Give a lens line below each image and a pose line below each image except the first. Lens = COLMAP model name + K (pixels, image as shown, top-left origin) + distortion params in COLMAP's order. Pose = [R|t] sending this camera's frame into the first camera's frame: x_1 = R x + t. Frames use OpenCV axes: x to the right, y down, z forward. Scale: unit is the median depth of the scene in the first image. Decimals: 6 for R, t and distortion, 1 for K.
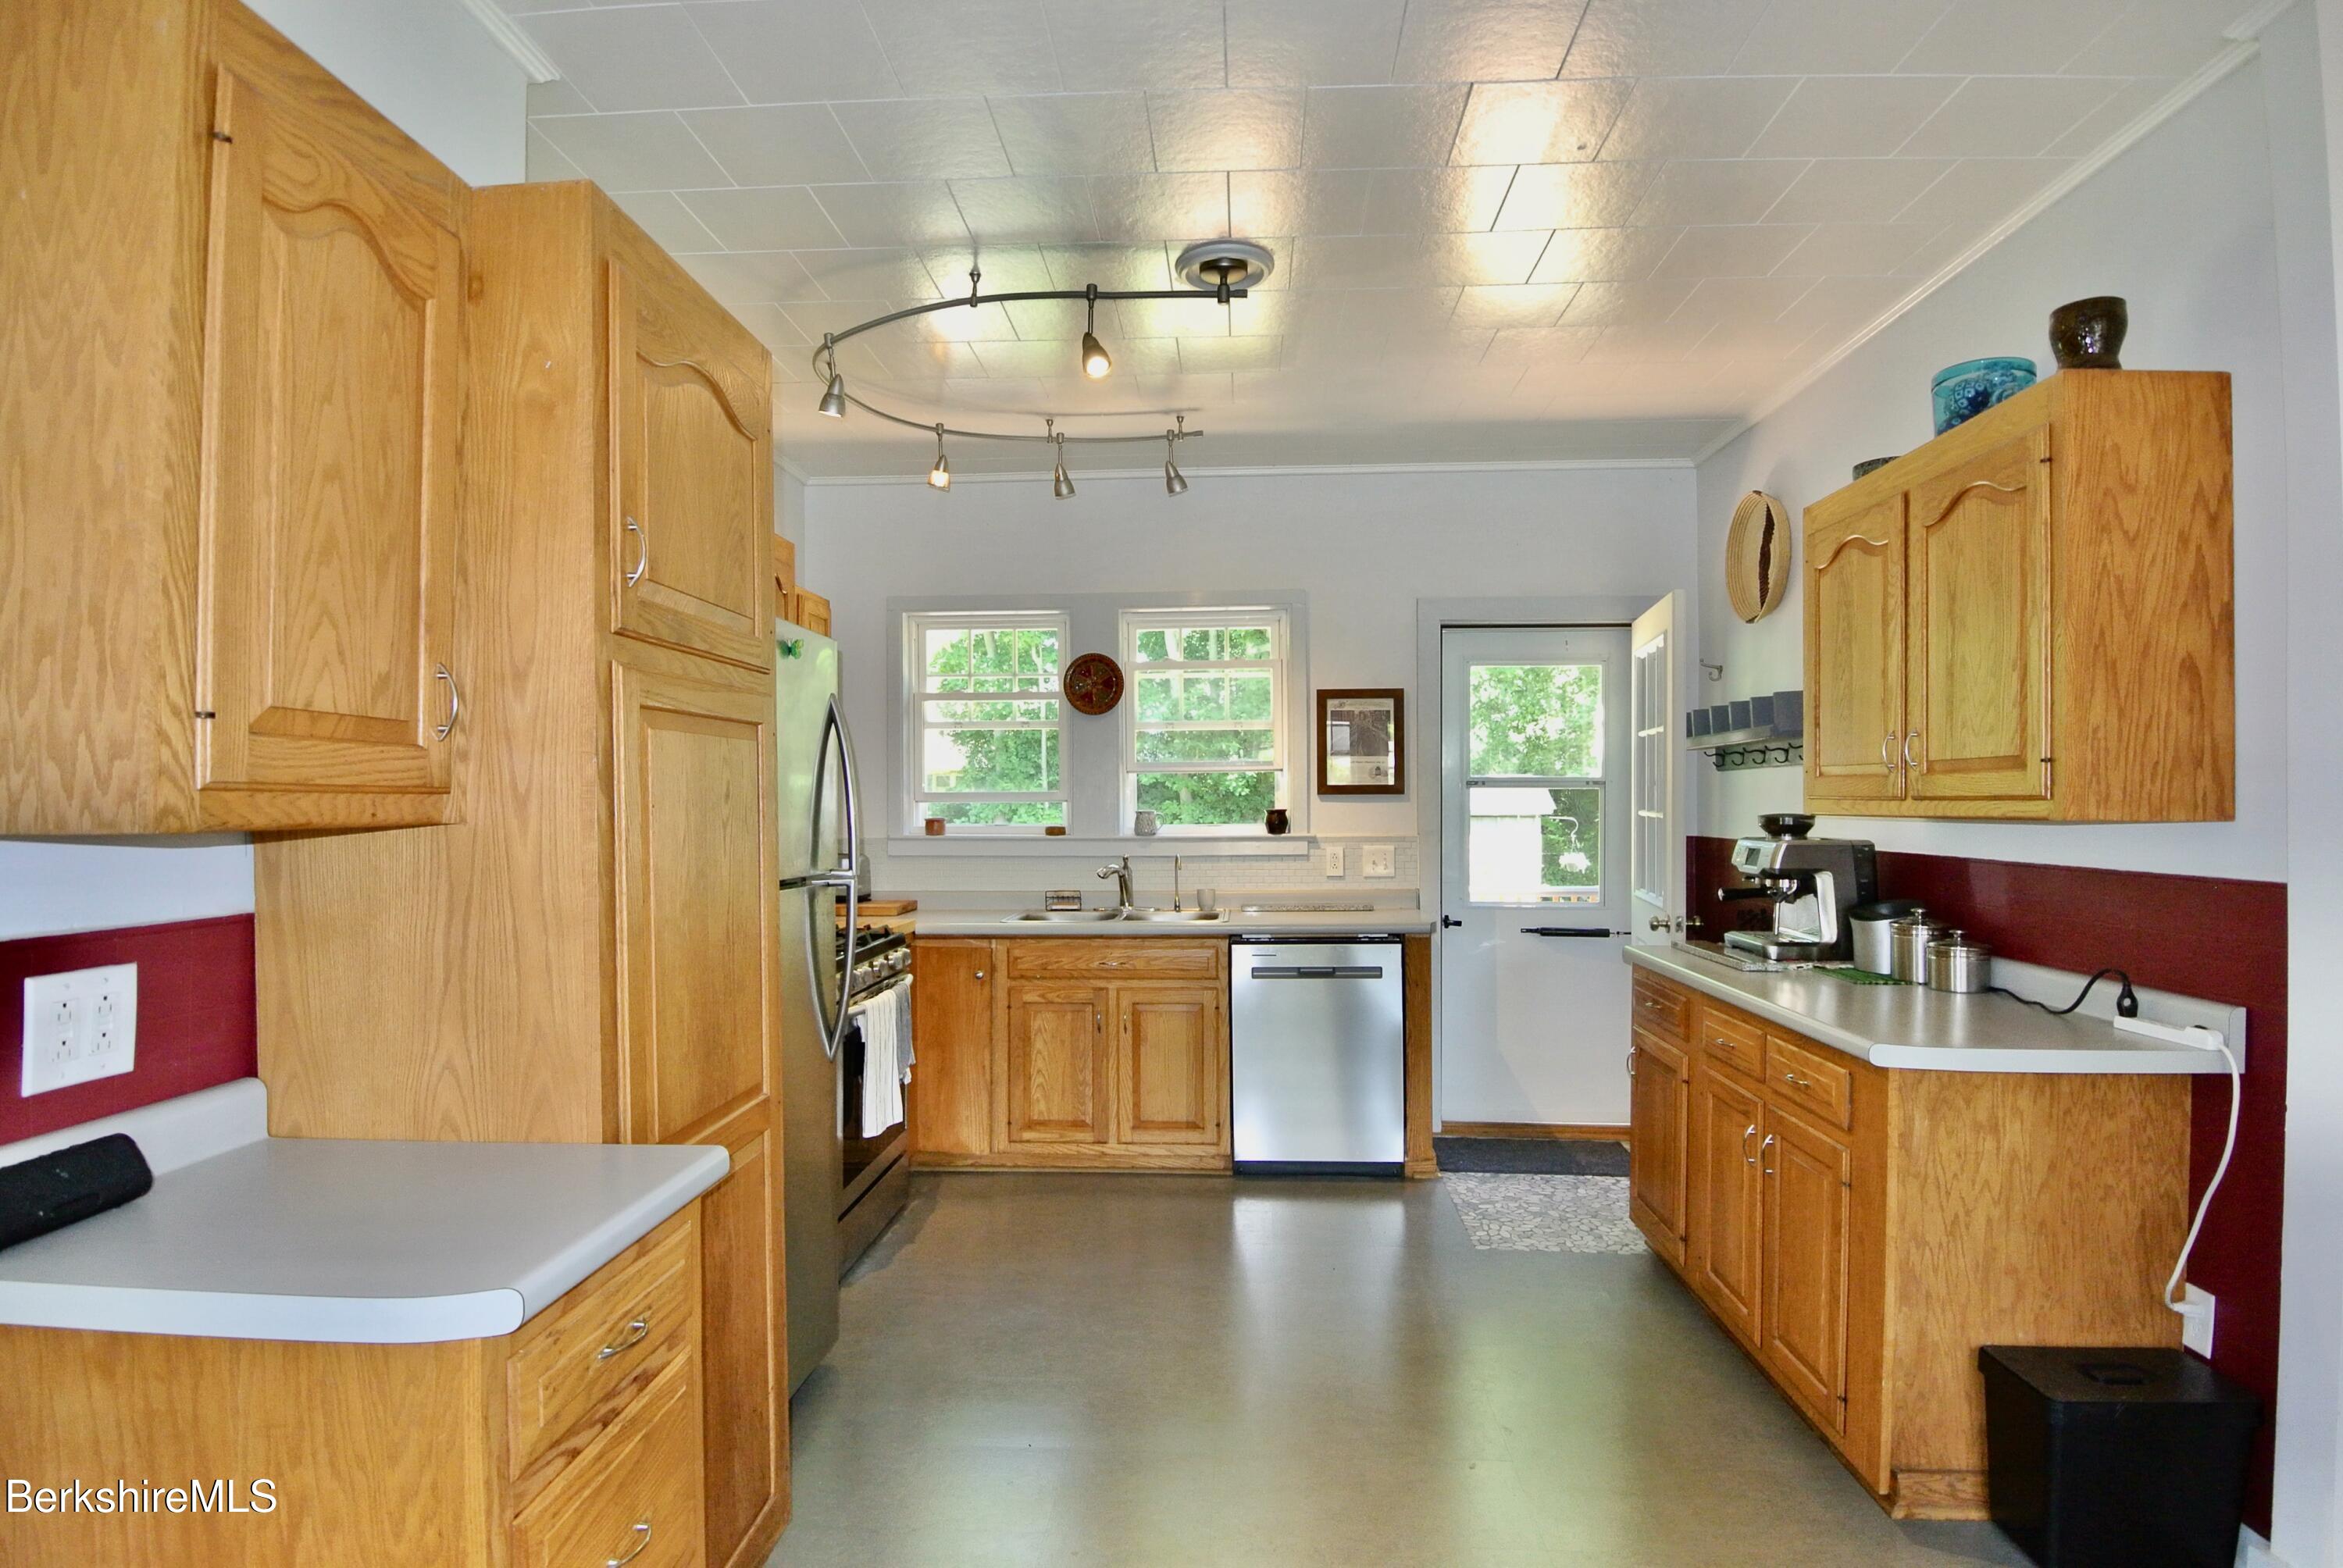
lens RADIAL K [[1233.3, 0, 1170.6], [0, 1233.3, 804.9], [0, 0, 1]] dist [-0.007804, -0.018625]
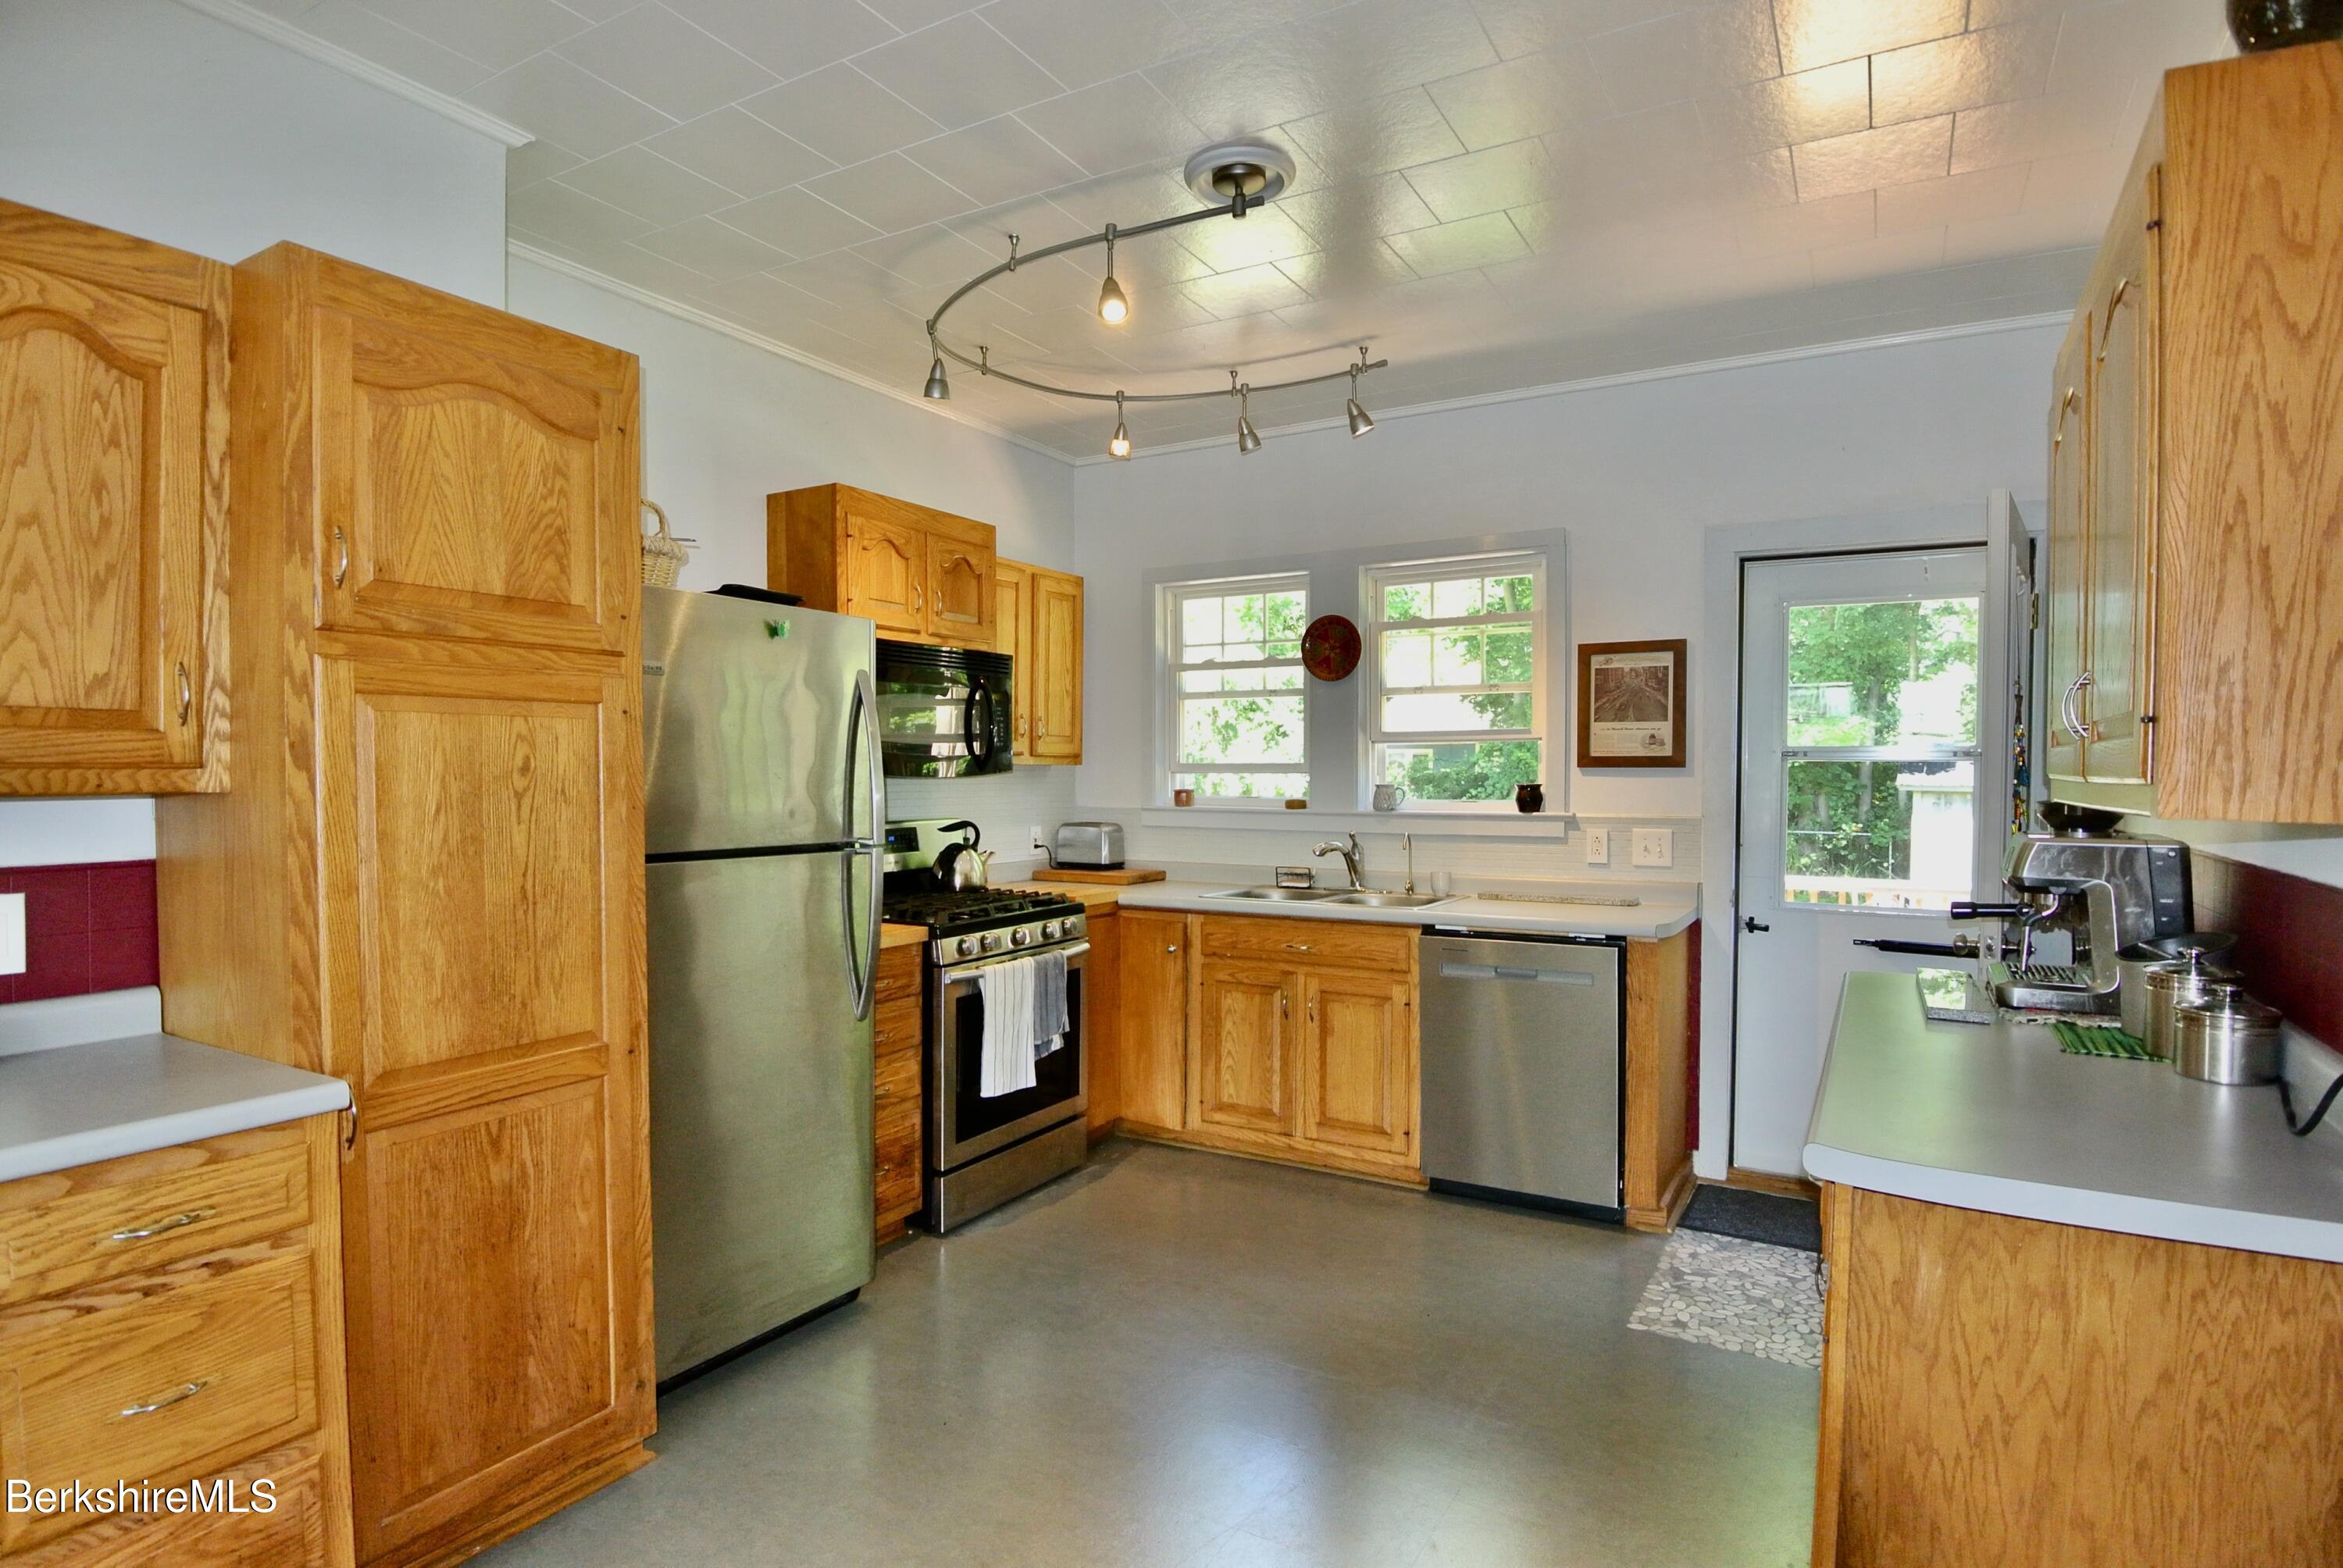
lens RADIAL K [[1233.3, 0, 1160.2], [0, 1233.3, 807.6], [0, 0, 1]] dist [-0.007804, -0.018625]
pose [[0.890071, 0.018972, -0.455427, 0.306084], [-0.006521, 0.999561, 0.028895, -0.004096], [0.455776, -0.022749, 0.889804, 0.129574]]
